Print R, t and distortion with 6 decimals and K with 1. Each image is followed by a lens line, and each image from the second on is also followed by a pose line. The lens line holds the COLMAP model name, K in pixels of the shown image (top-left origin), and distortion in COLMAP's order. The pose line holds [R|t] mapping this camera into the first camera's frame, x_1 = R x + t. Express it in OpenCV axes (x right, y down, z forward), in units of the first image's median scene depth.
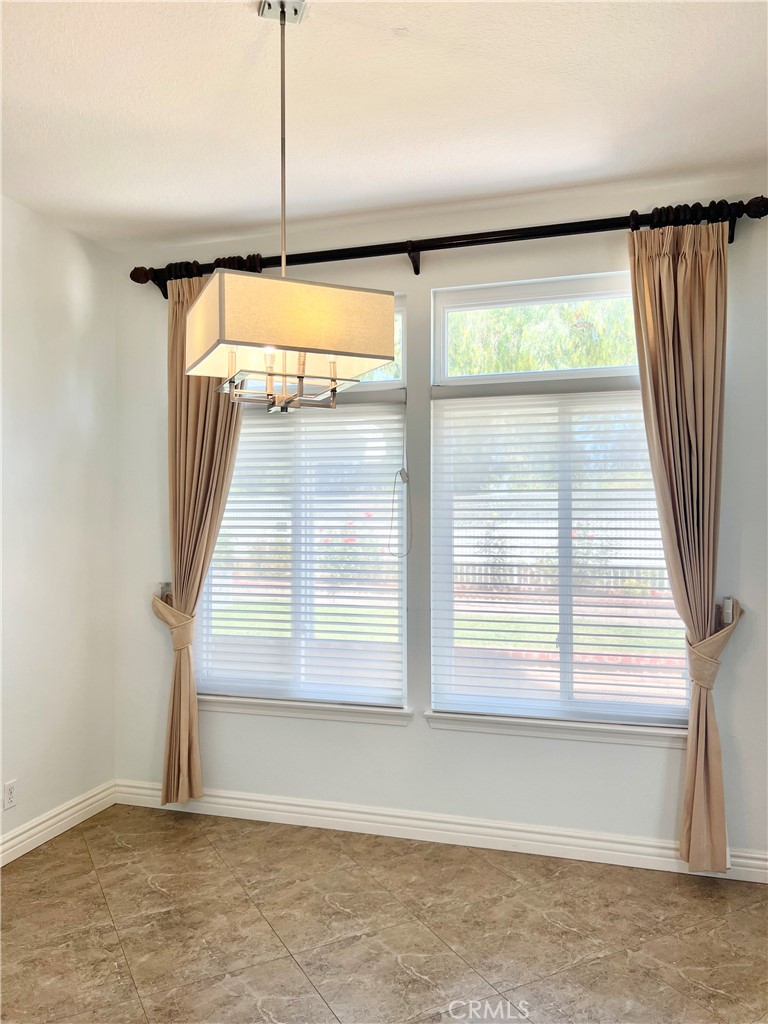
lens RADIAL K [[727.9, 0, 384.0], [0, 727.9, 512.0], [0, 0, 1]] dist [-0.001521, -0.079571]
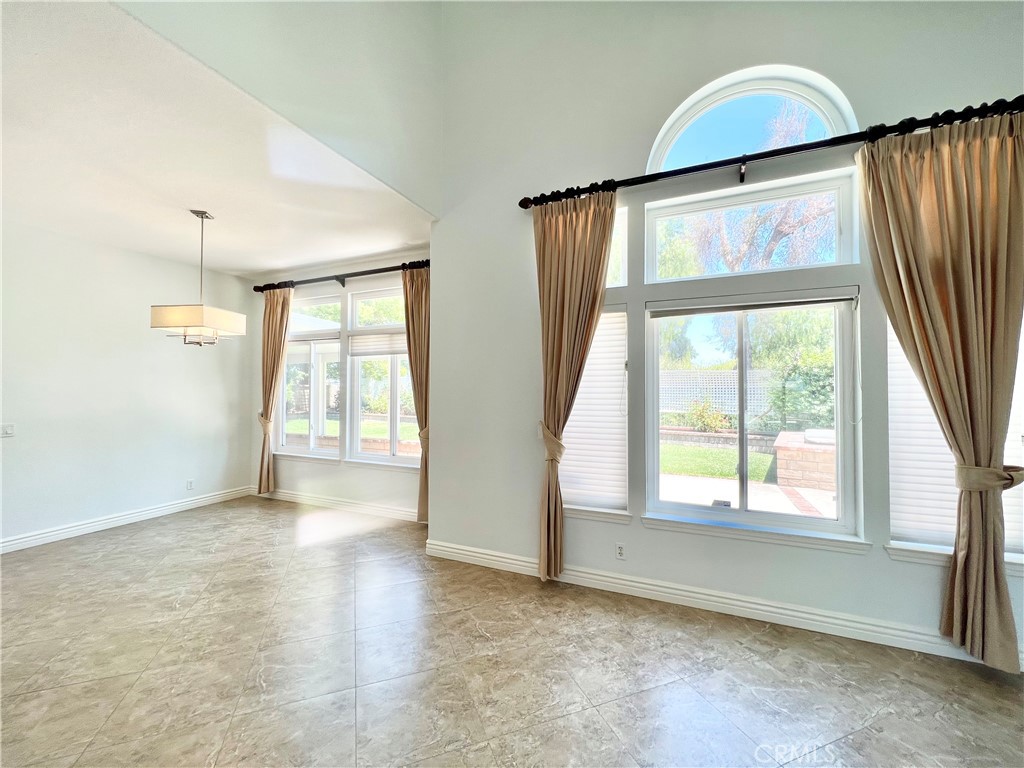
lens RADIAL K [[416.4, 0, 517.0], [0, 416.4, 371.6], [0, 0, 1]] dist [-0.006713, 0.000137]
pose [[0.988929, 0.006842, -0.148228, 0.872286], [-0.014213, 0.998711, -0.048721, 0.034153], [0.147704, 0.050289, 0.987752, -0.350175]]
